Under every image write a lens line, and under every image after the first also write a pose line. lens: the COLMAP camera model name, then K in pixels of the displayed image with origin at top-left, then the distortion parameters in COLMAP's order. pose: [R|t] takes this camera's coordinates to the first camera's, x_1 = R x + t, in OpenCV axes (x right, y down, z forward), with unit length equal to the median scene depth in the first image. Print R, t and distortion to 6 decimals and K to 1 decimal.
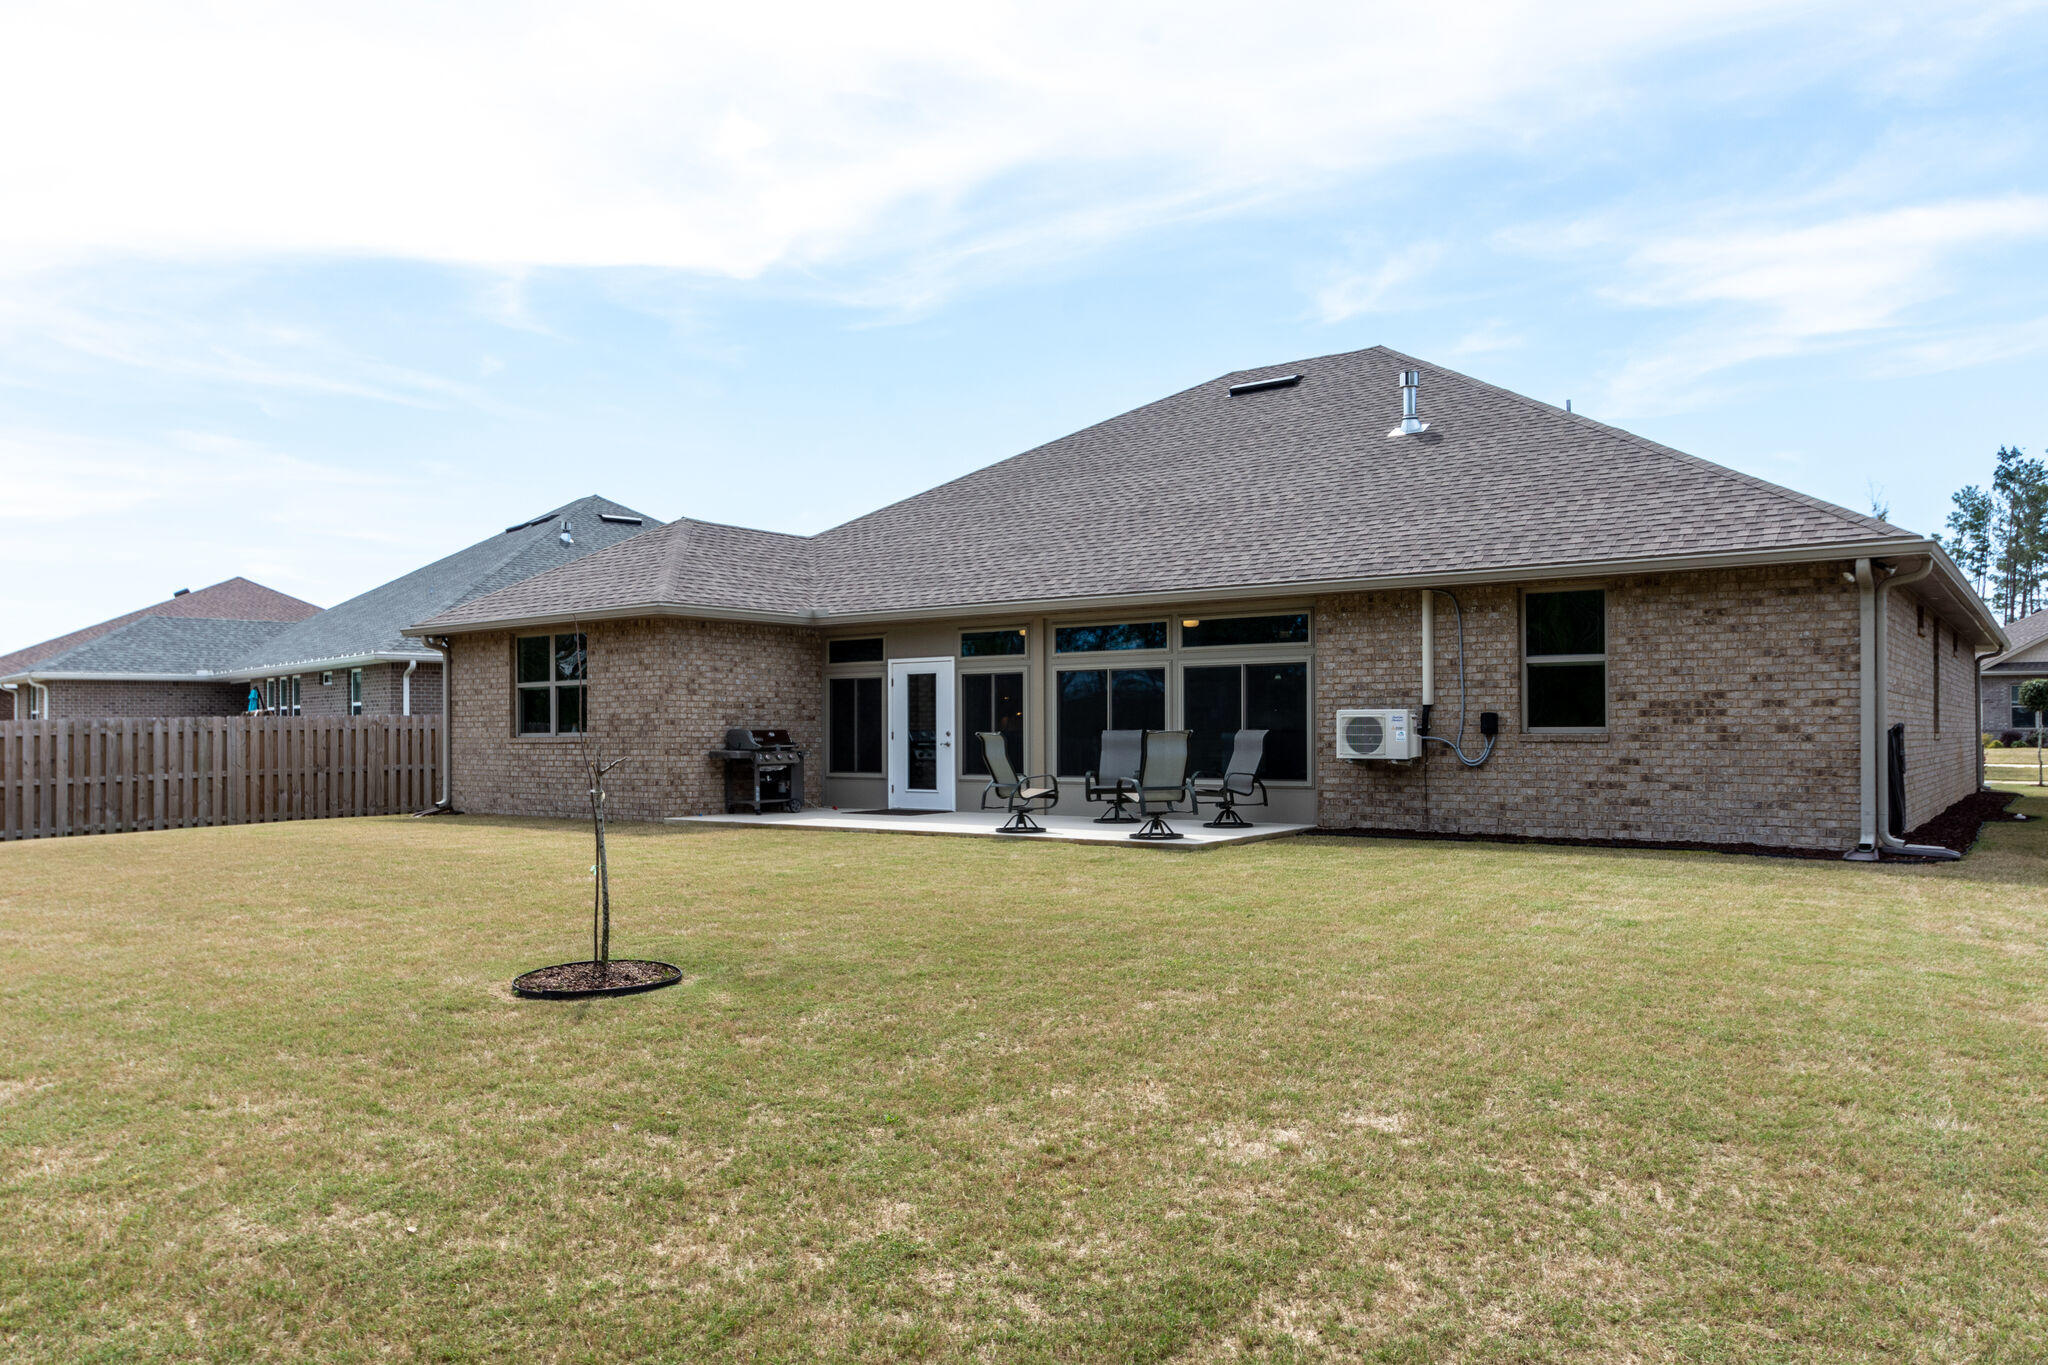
lens RADIAL K [[1437.8, 0, 1021.7], [0, 1437.8, 724.2], [0, 0, 1]] dist [-0.031338, 0.033855]
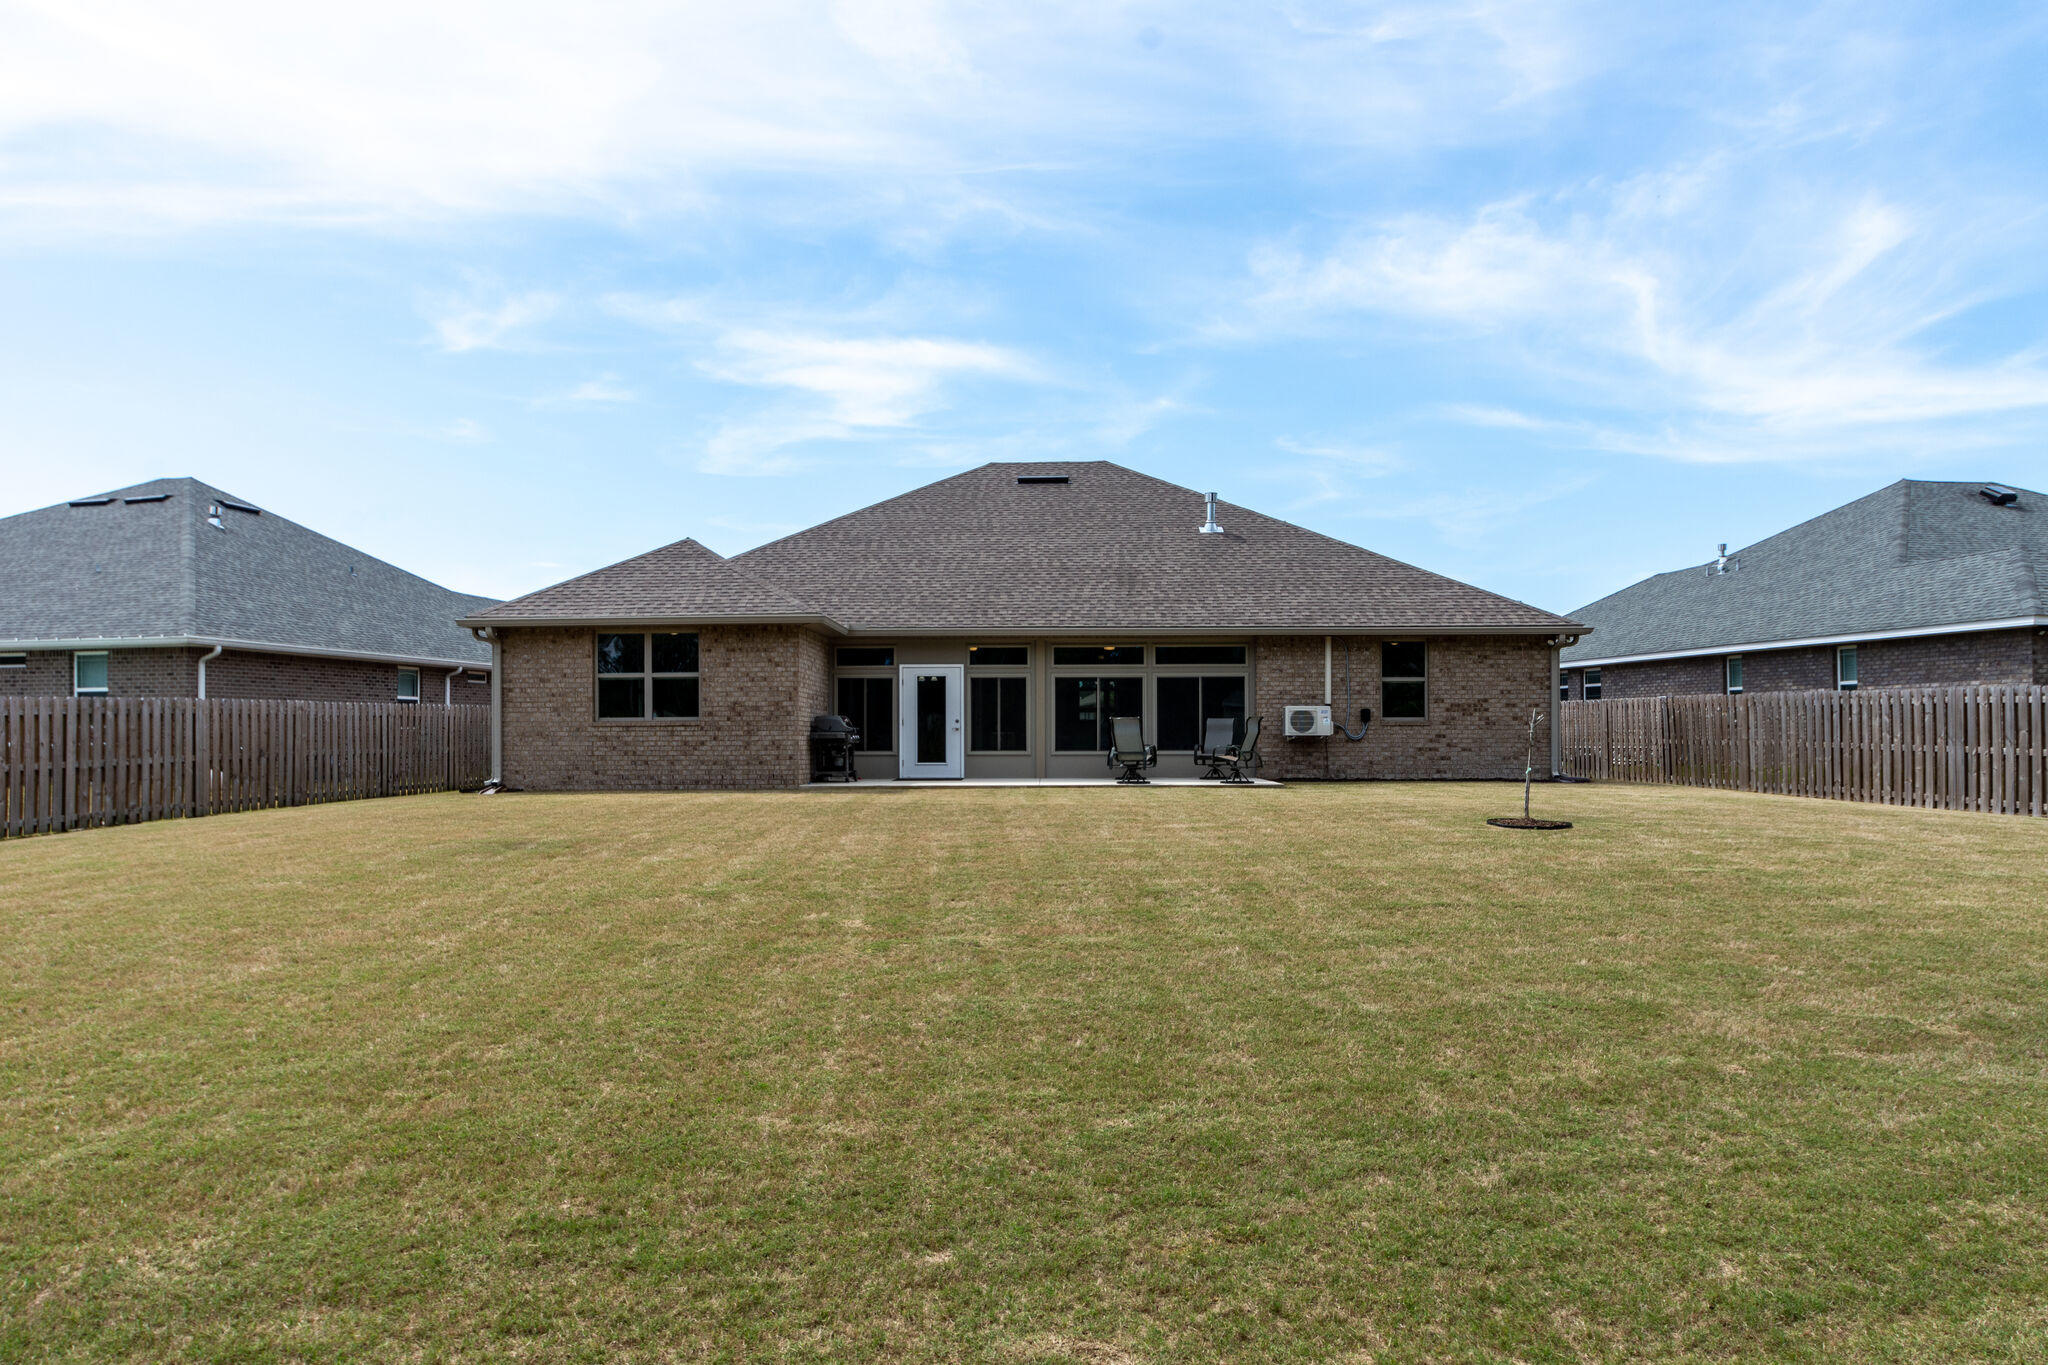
lens RADIAL K [[1280.2, 0, 1023.0], [0, 1280.2, 721.9], [0, 0, 1]] dist [-0.019992, 0.000776]
pose [[0.815222, 0.009792, 0.579066, -0.772993], [-0.004172, 0.999930, -0.011036, 0.022579], [-0.579134, 0.006581, 0.815206, -0.021756]]
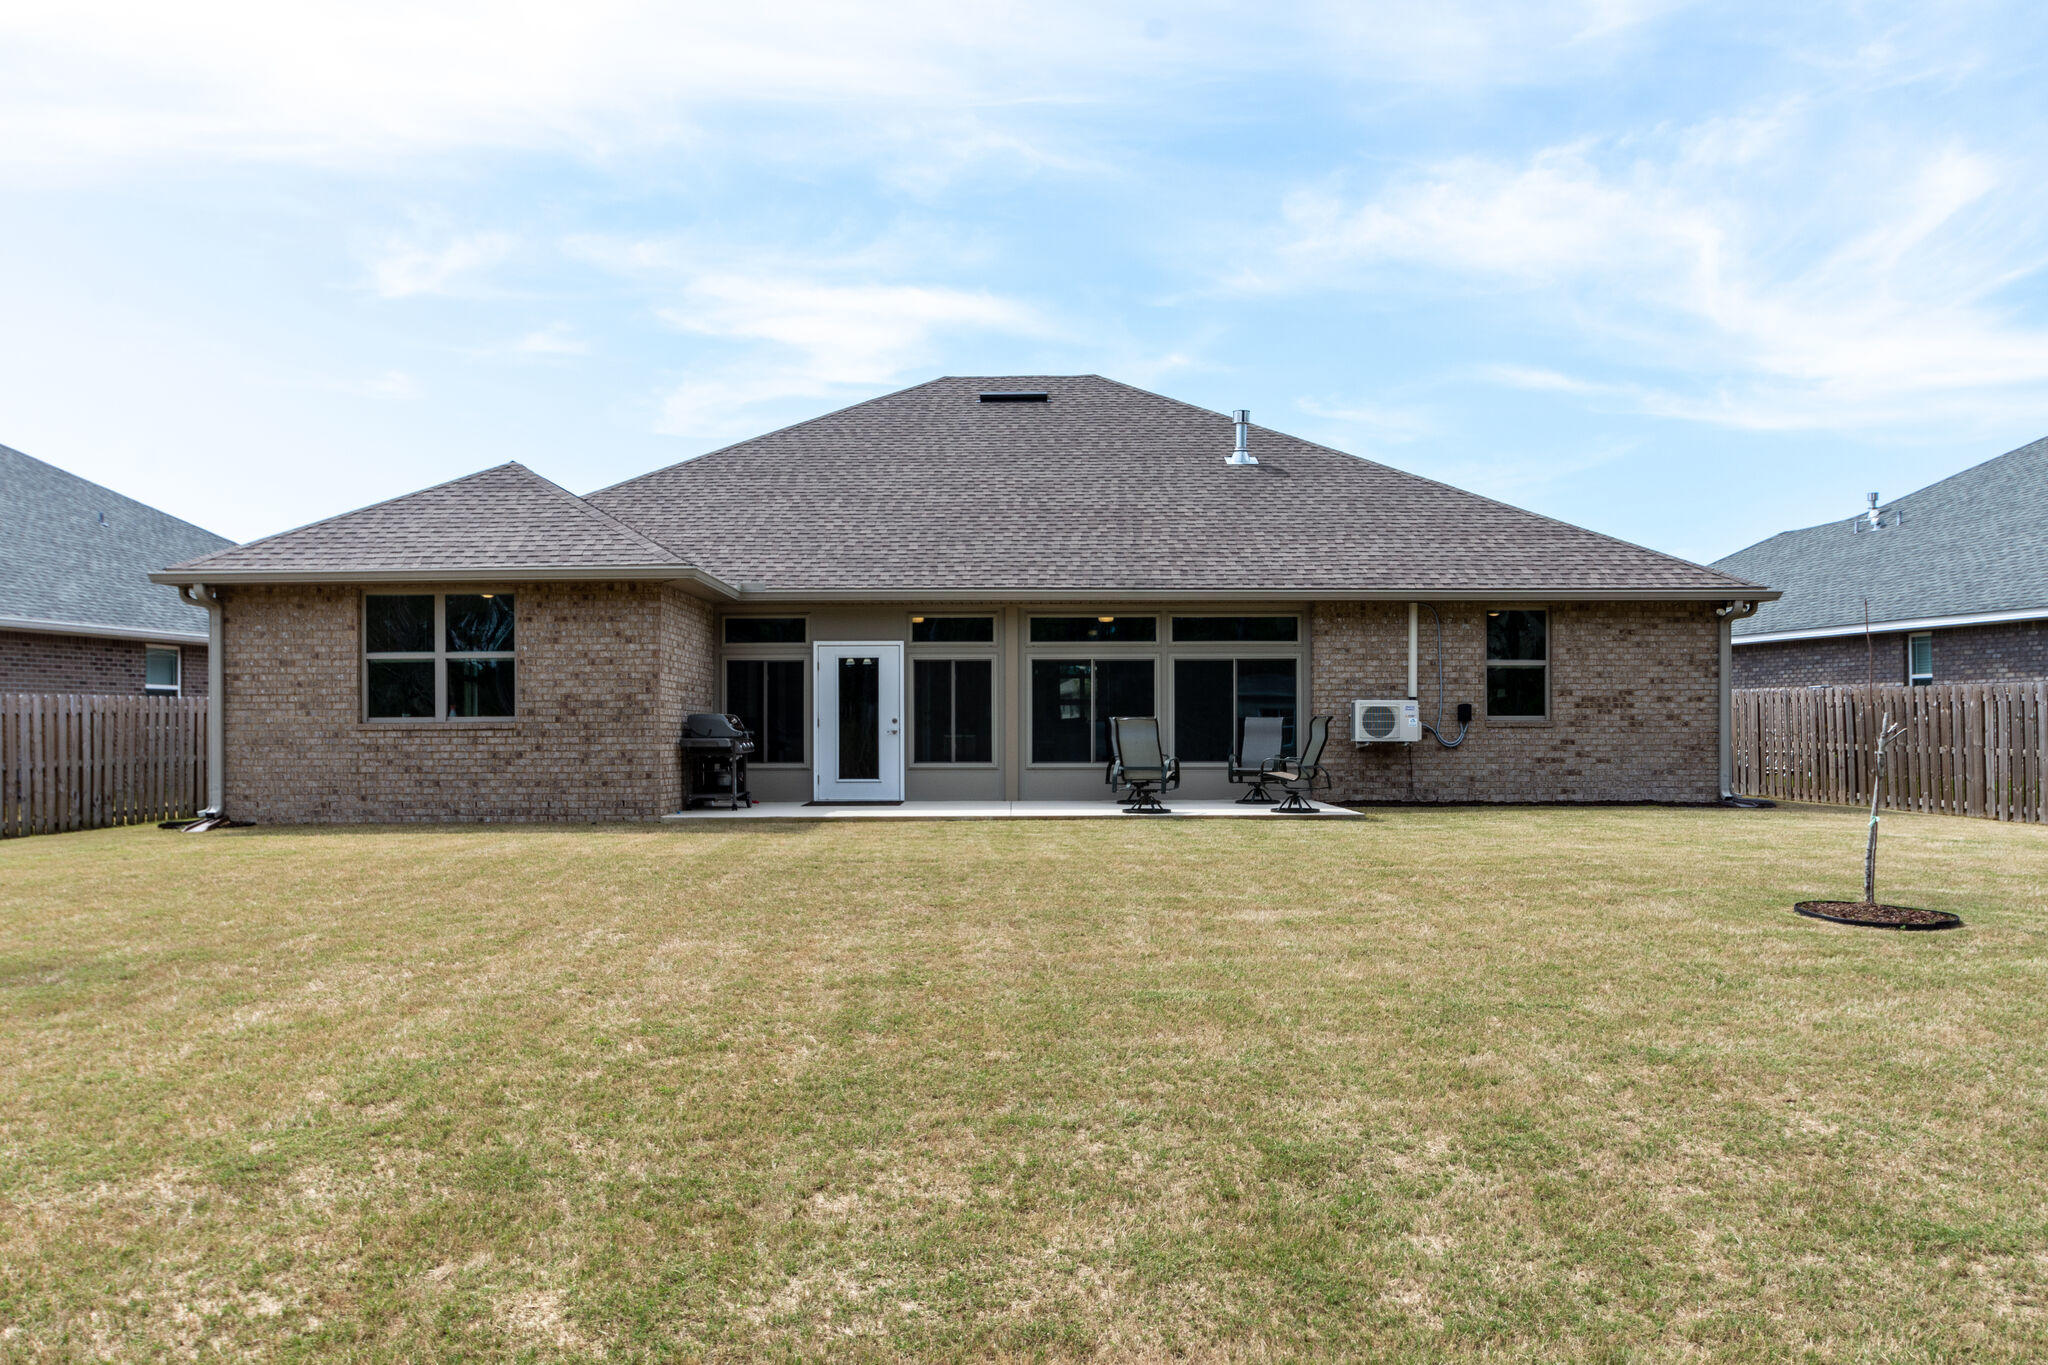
lens RADIAL K [[1437.8, 0, 1021.7], [0, 1437.8, 724.2], [0, 0, 1]] dist [-0.031338, 0.033855]
pose [[0.800653, 0.004838, 0.599108, -0.620244], [-0.004051, 0.999988, -0.002661, 0.012238], [-0.599114, -0.000296, 0.800664, 0.194494]]
